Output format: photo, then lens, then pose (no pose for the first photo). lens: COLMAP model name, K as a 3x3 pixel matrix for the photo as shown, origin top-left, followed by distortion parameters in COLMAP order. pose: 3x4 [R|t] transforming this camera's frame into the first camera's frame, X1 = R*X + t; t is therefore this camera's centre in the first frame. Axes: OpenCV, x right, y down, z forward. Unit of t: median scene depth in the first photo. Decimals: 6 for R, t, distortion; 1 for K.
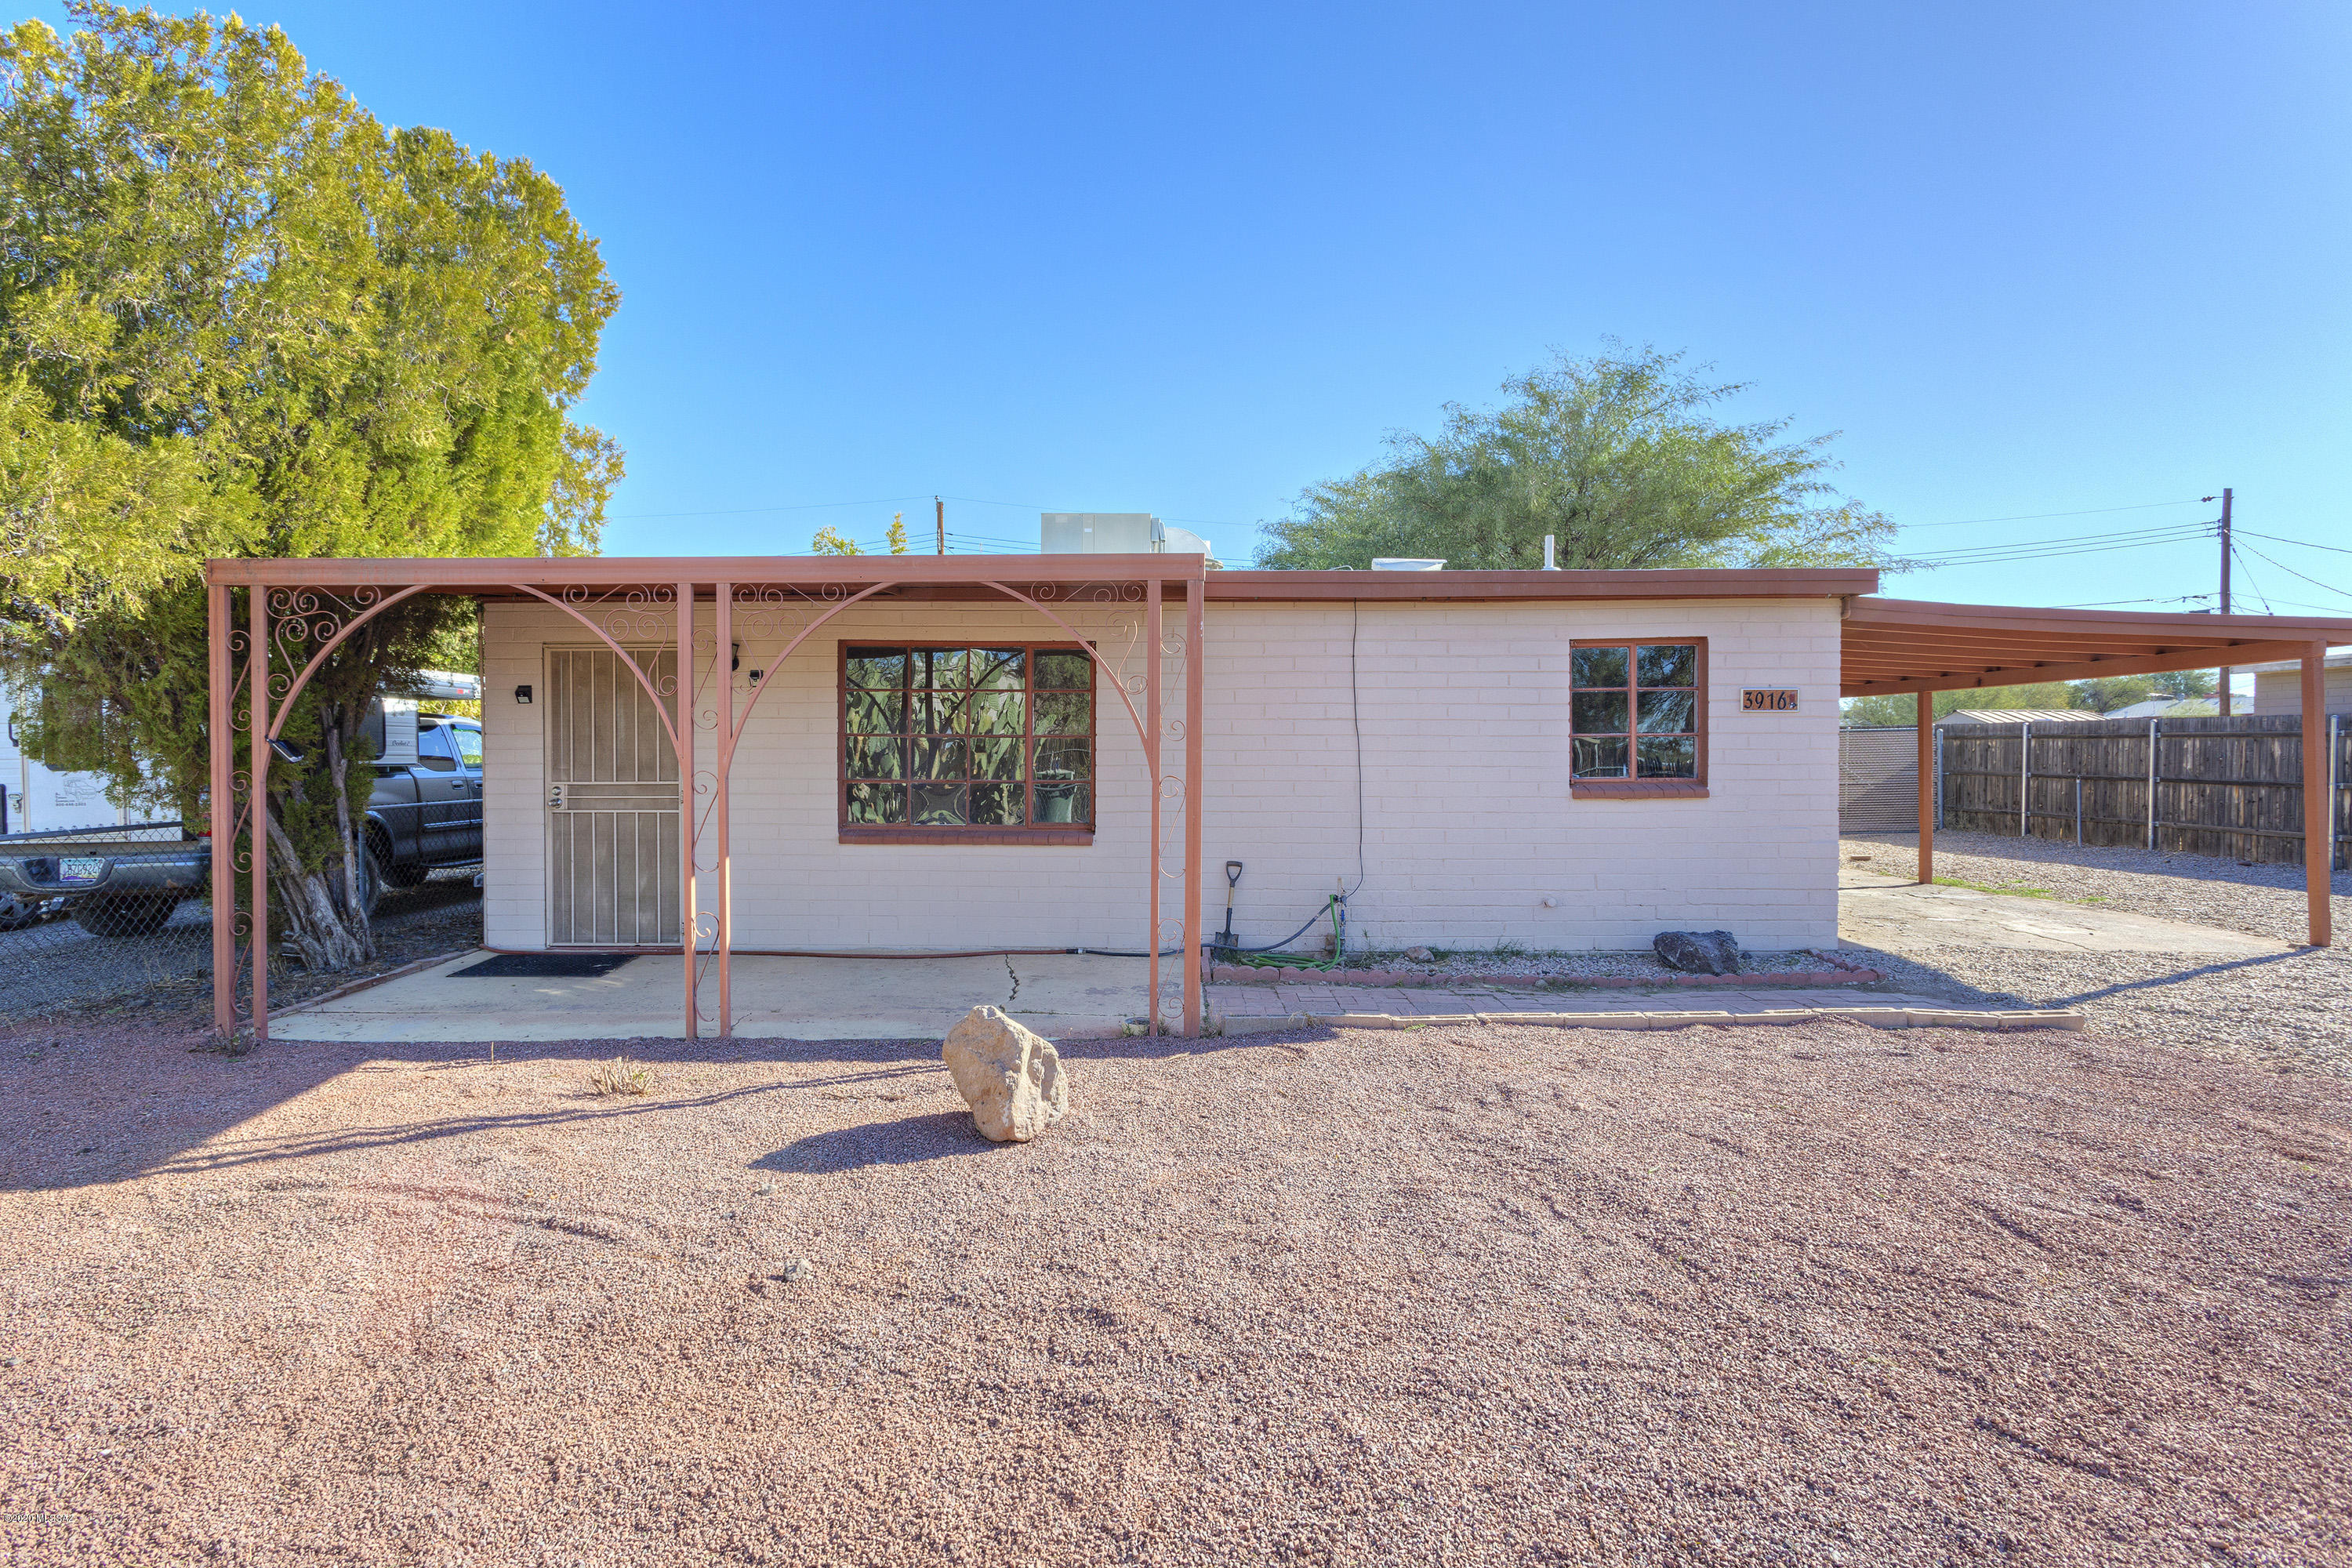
lens RADIAL K [[1123.8, 0, 1158.6], [0, 1123.8, 788.4], [0, 0, 1]] dist [0.013121, 0.000822]
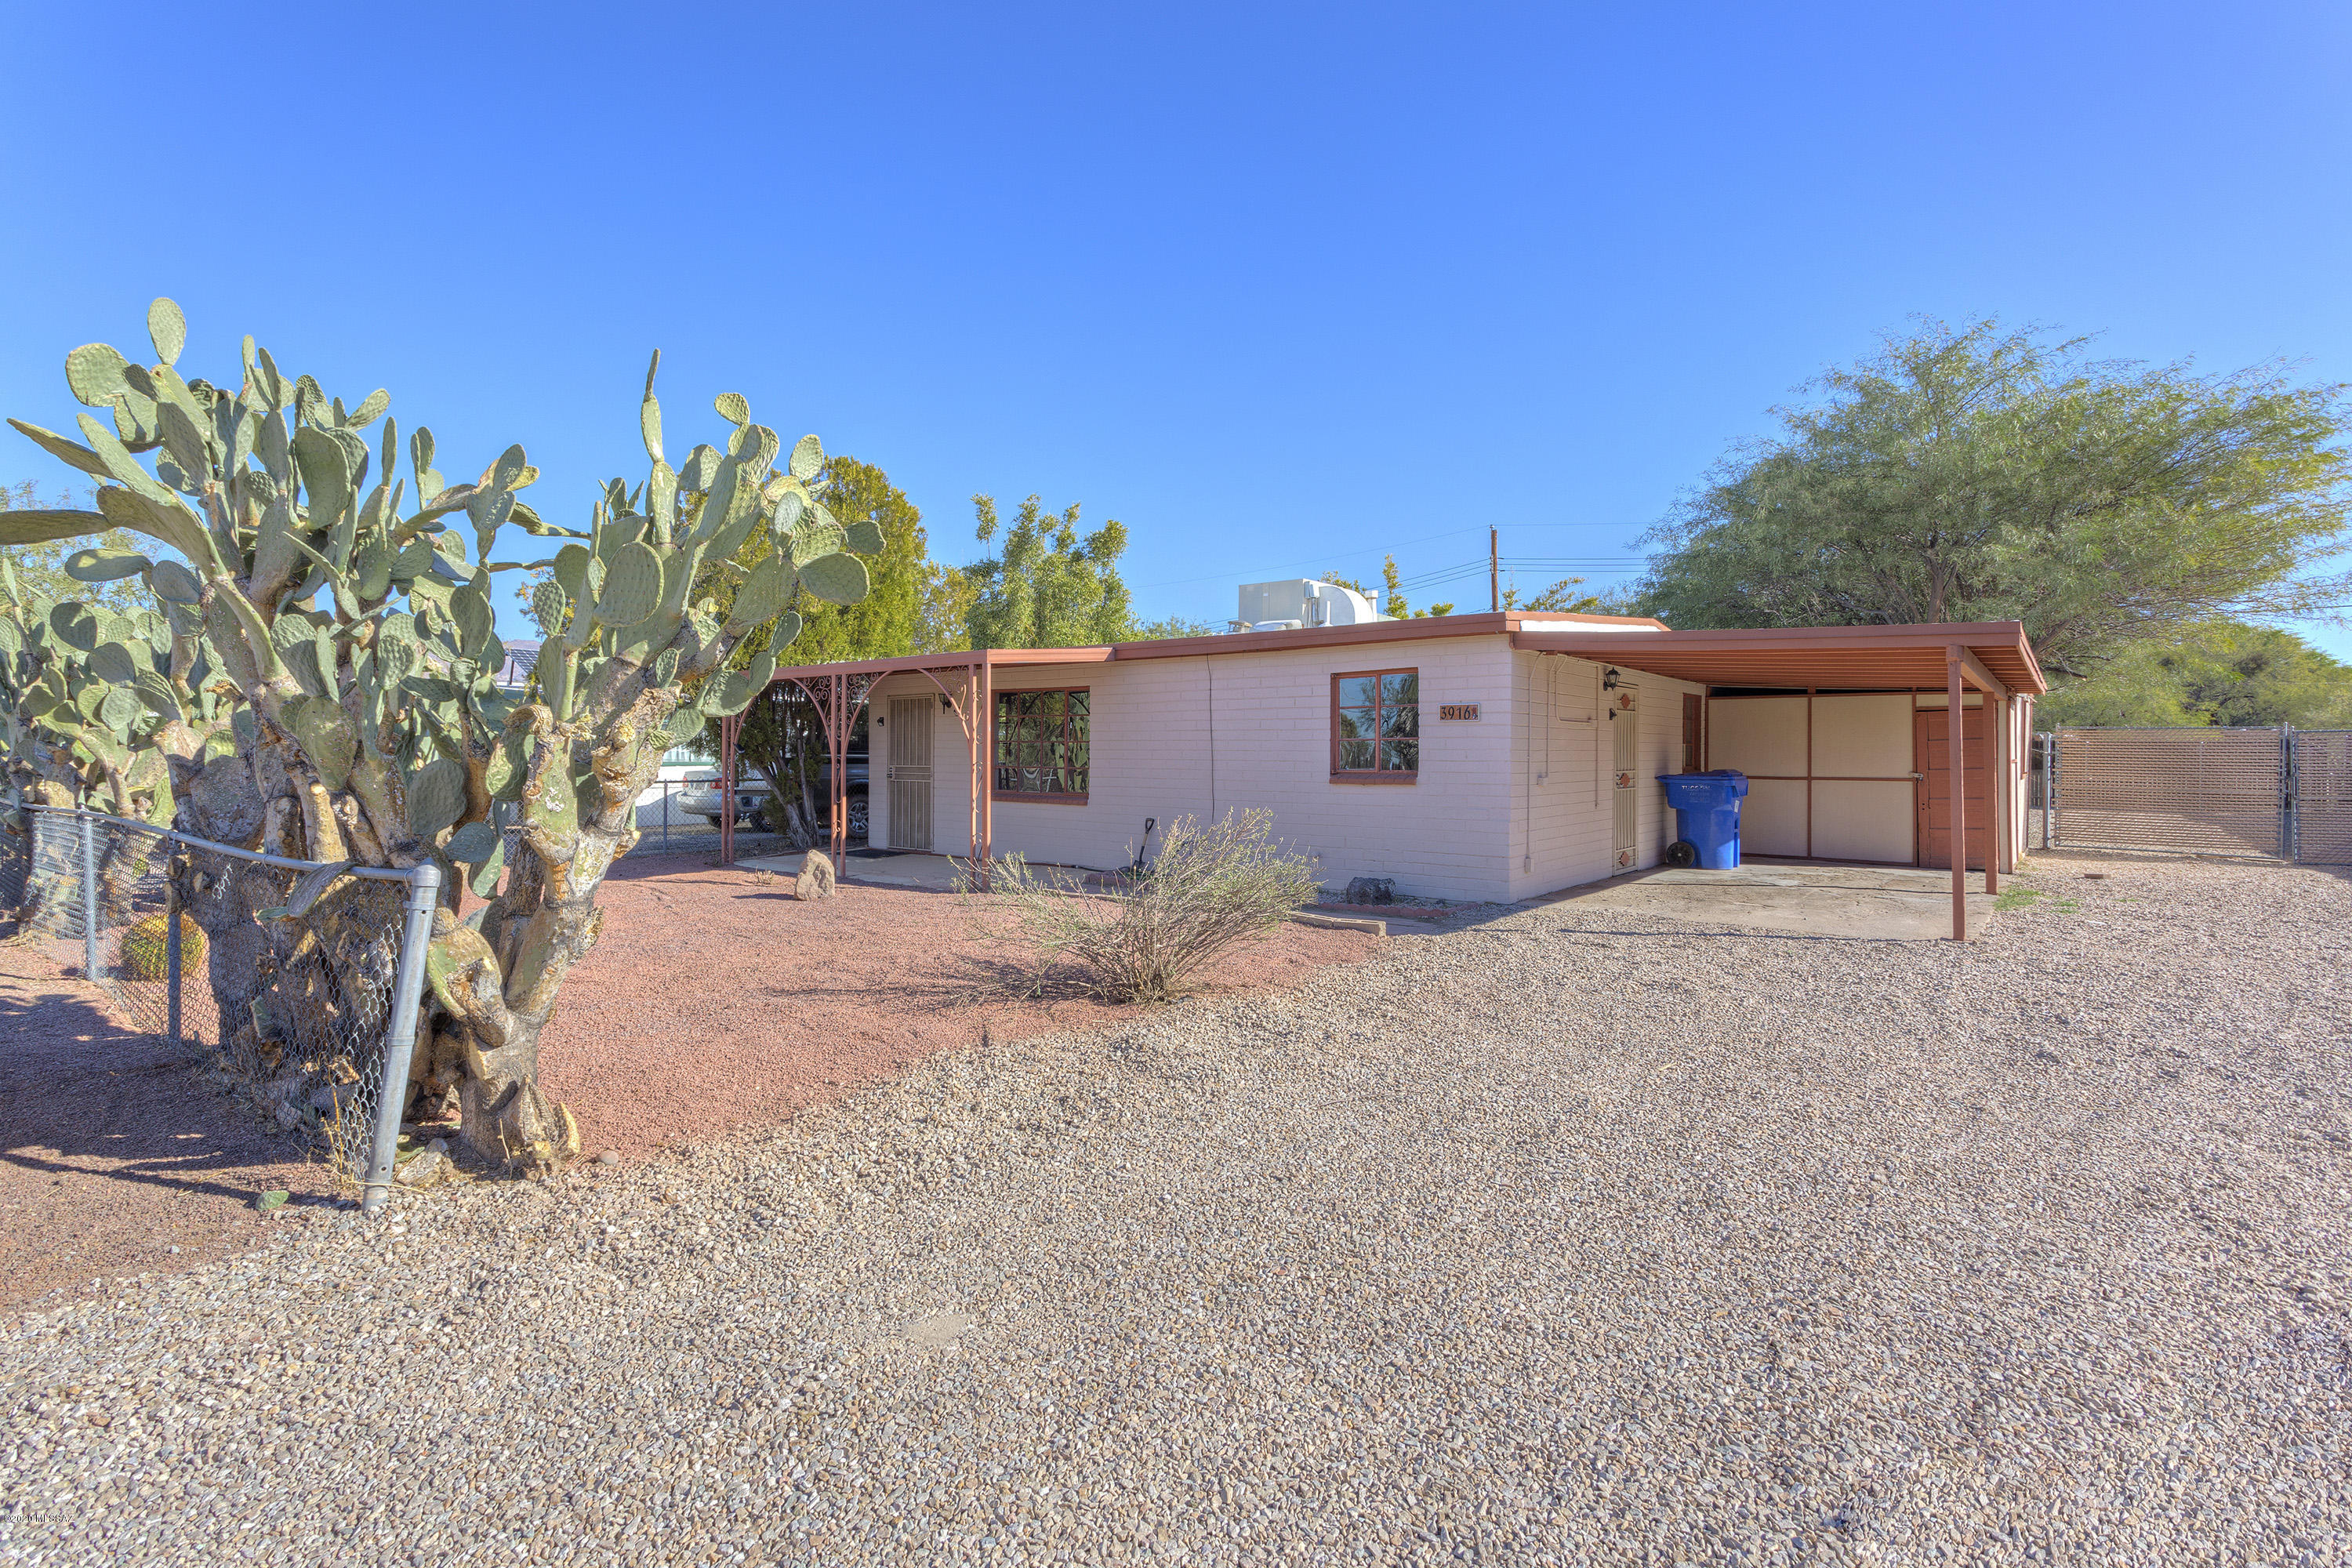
lens RADIAL K [[1123.8, 0, 1179.5], [0, 1123.8, 781.1], [0, 0, 1]] dist [0.013121, 0.000822]
pose [[0.785740, 0.018954, -0.618266, 1.102866], [-0.026099, 0.999656, -0.002522, 0.014682], [0.618006, 0.018118, 0.785965, -0.251615]]
